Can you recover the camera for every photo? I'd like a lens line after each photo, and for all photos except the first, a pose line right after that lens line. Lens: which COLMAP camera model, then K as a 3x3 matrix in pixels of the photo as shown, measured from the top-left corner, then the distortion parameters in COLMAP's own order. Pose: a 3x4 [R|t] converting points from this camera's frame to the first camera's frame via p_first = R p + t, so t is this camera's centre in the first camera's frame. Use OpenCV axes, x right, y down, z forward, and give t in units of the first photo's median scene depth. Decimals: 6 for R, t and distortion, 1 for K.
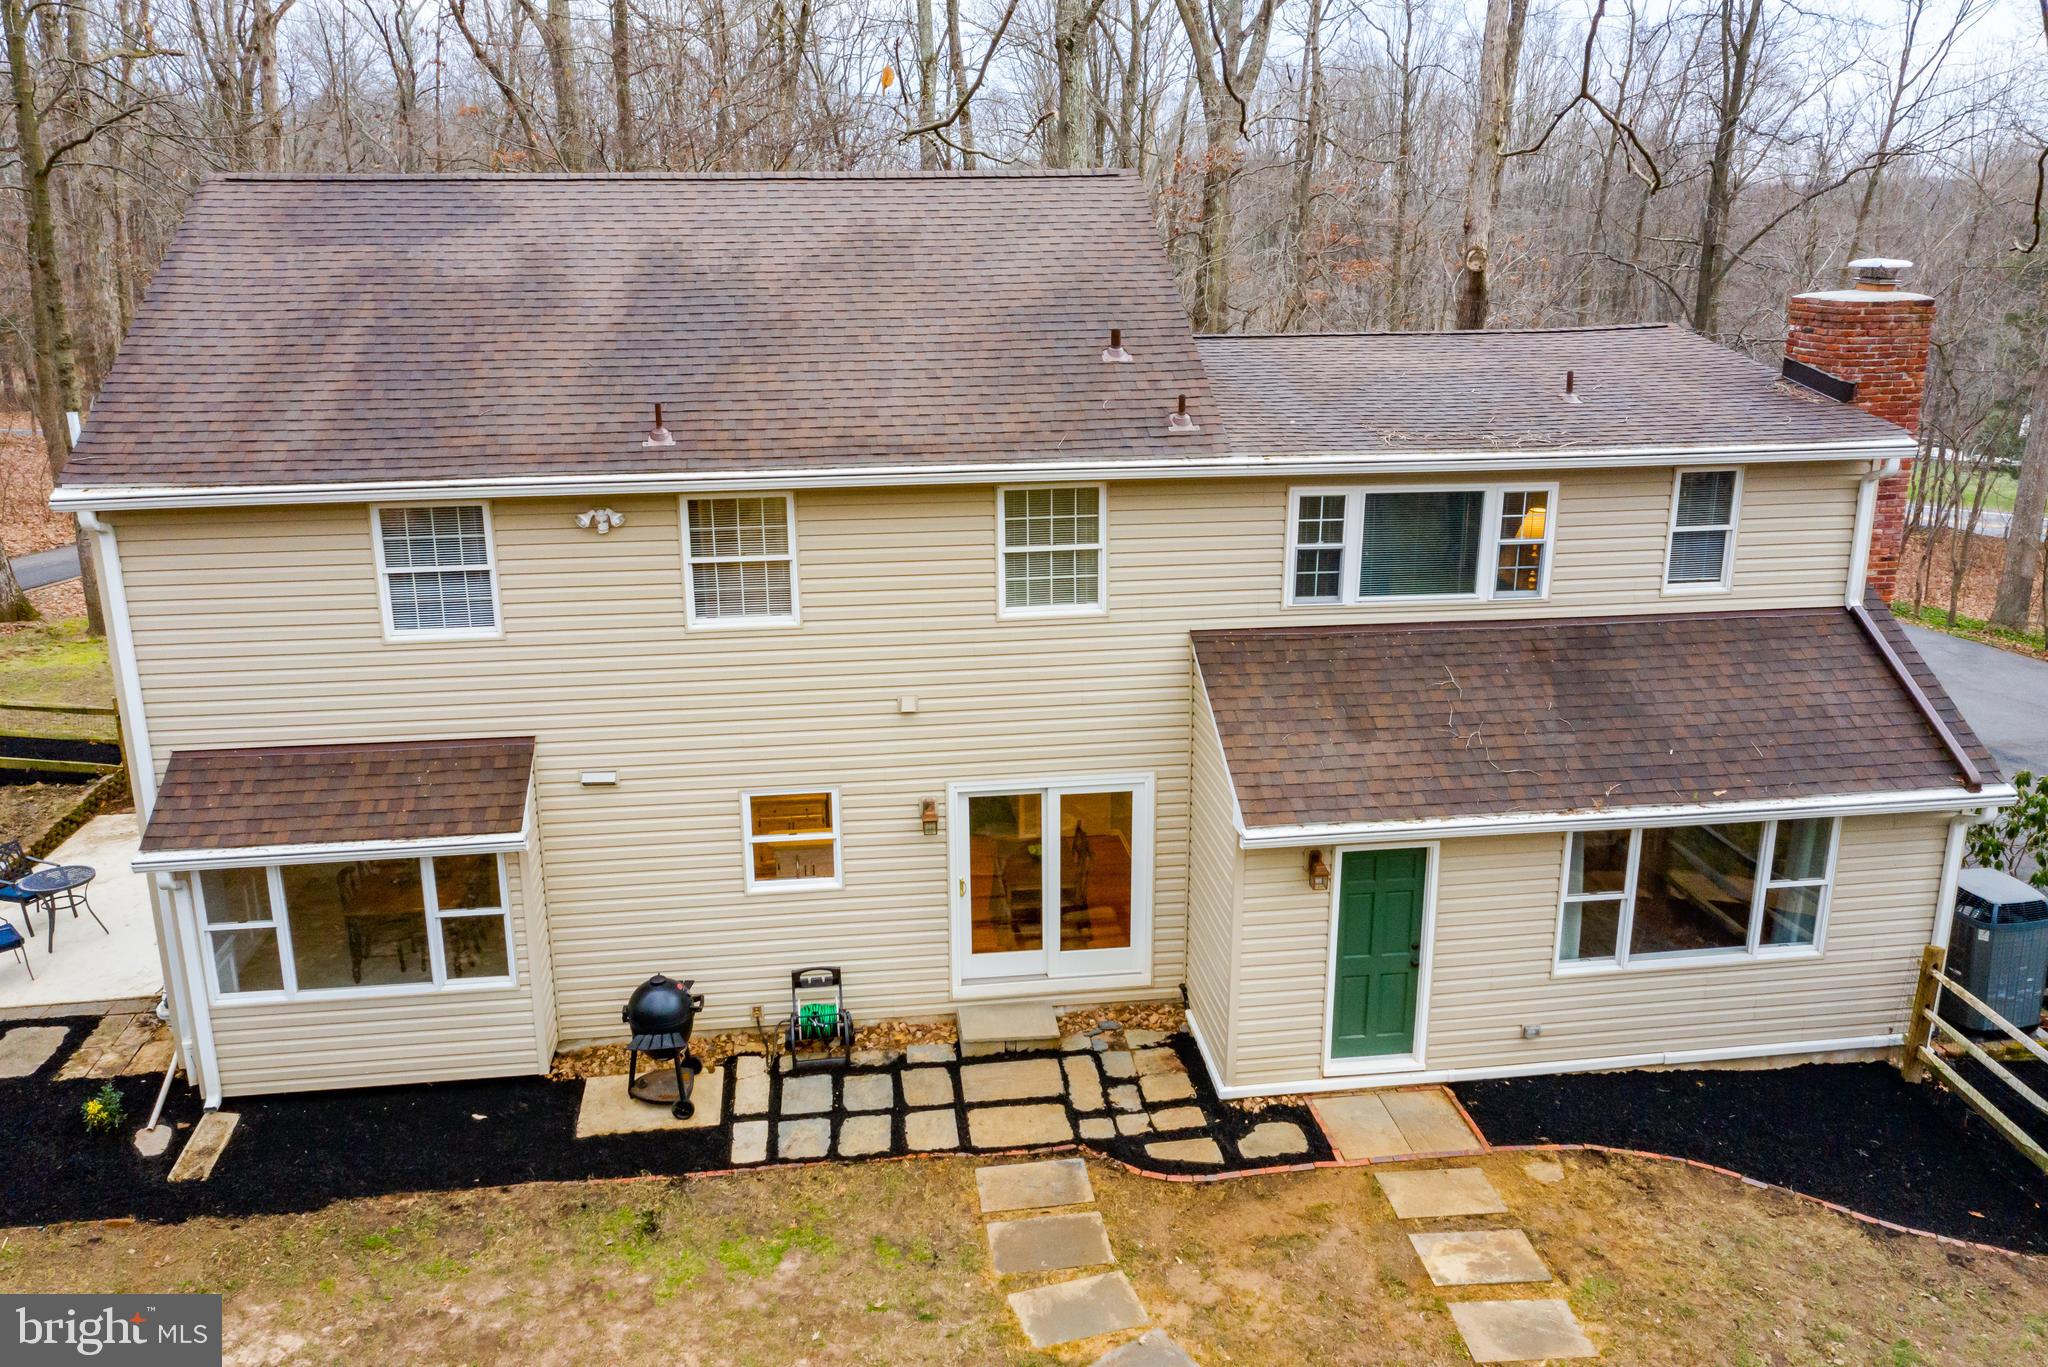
lens RADIAL K [[1603.5, 0, 1022.3], [0, 1603.5, 683.2], [0, 0, 1]] dist [0.003010, 0.002055]
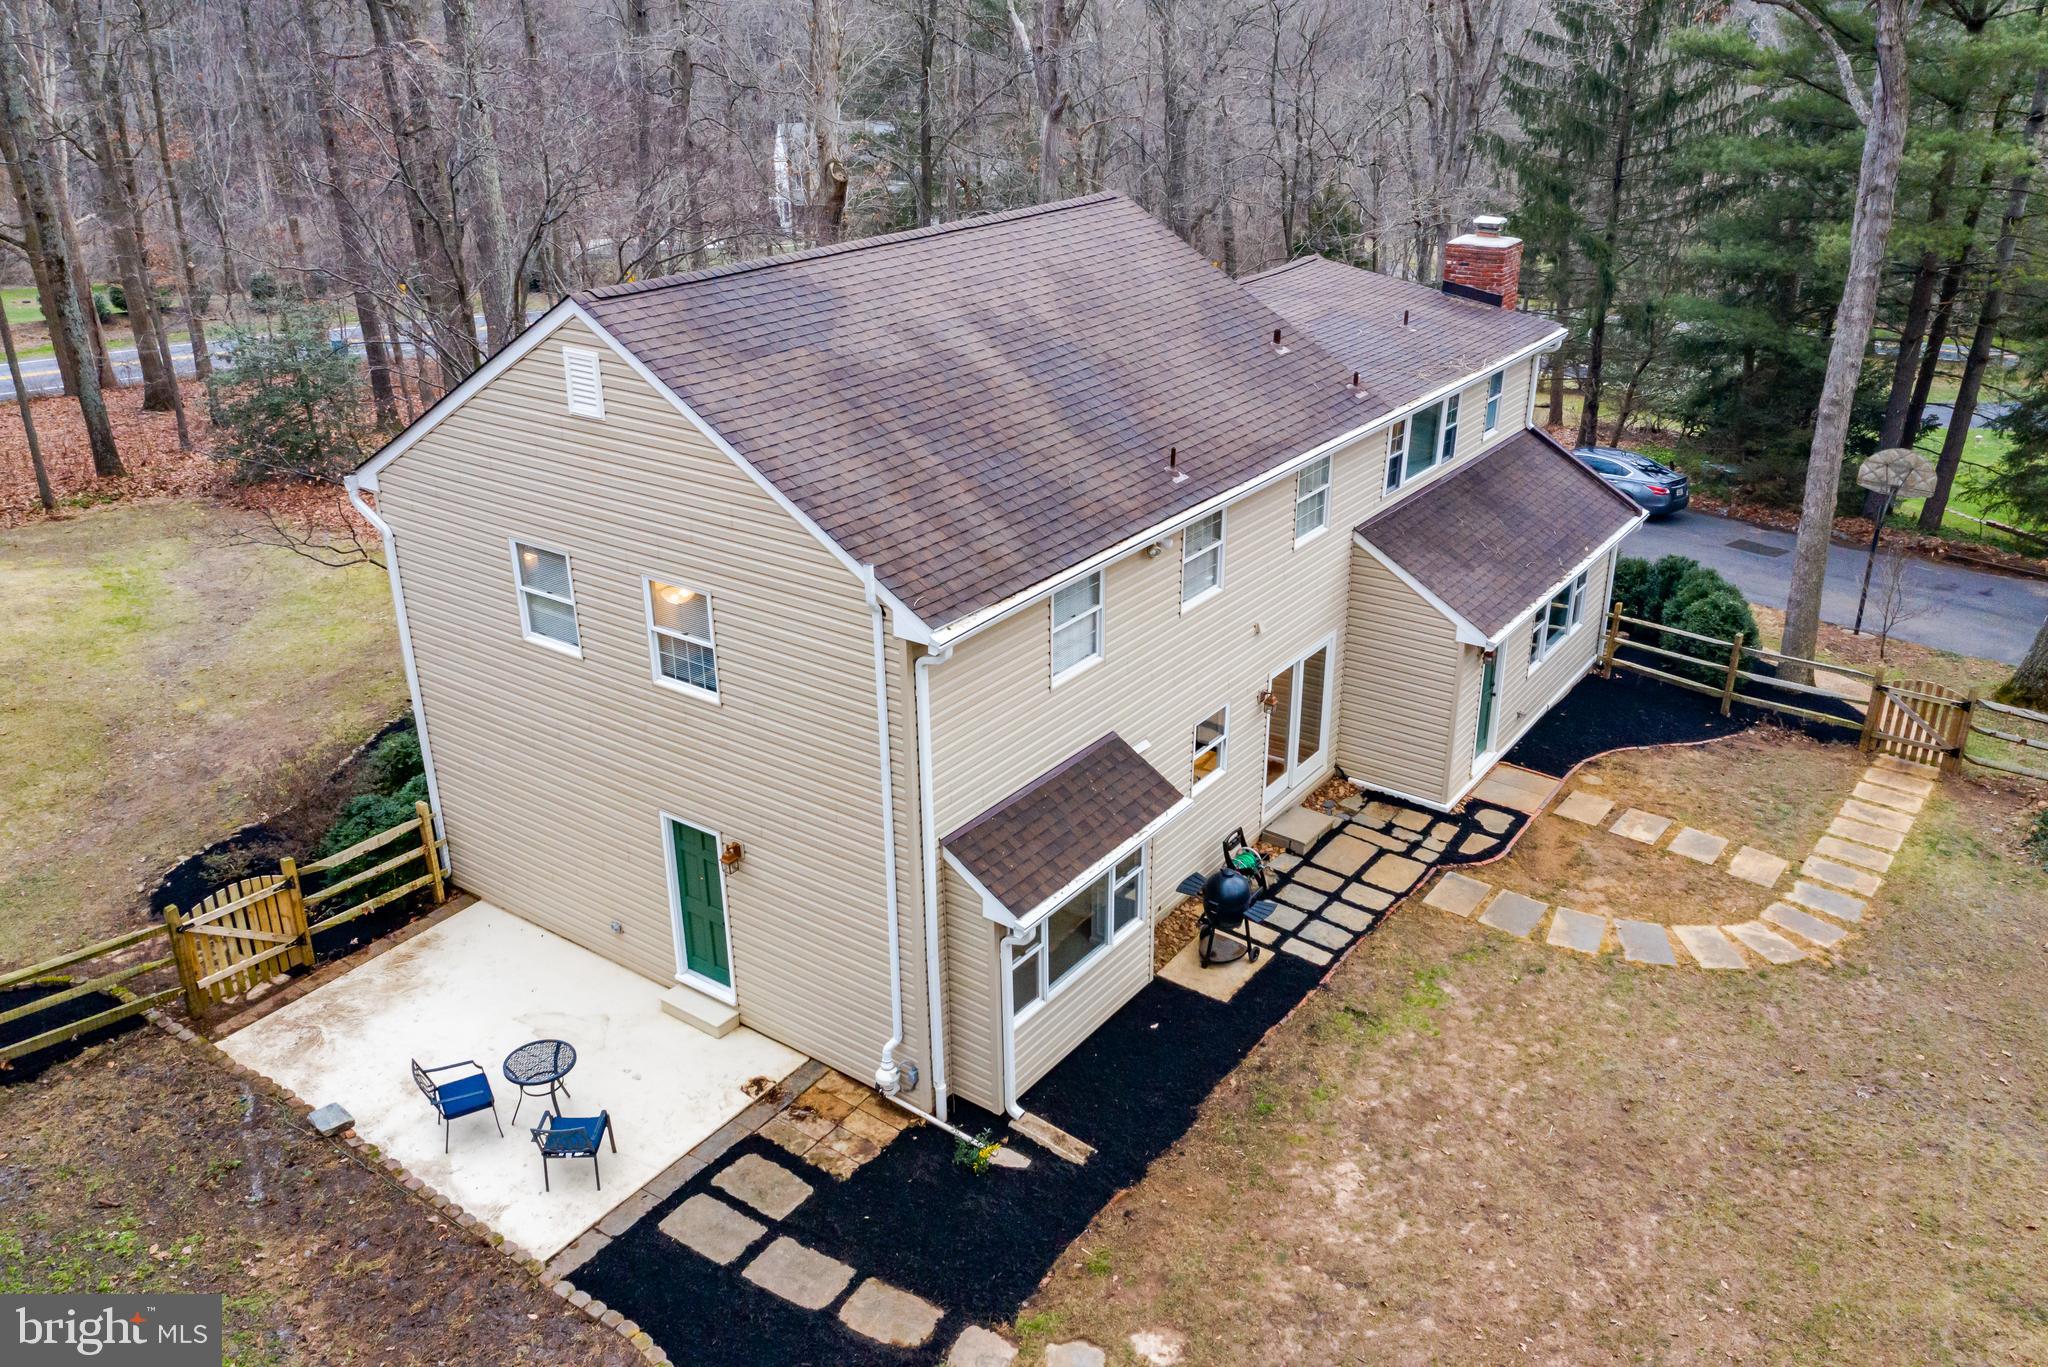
lens RADIAL K [[1603.5, 0, 1022.3], [0, 1603.5, 683.2], [0, 0, 1]] dist [0.003010, 0.002055]
pose [[0.688731, -0.292449, 0.663417, -1.184257], [0.208117, 0.956275, 0.205489, -0.276780], [-0.694505, -0.003459, 0.719480, 0.154674]]
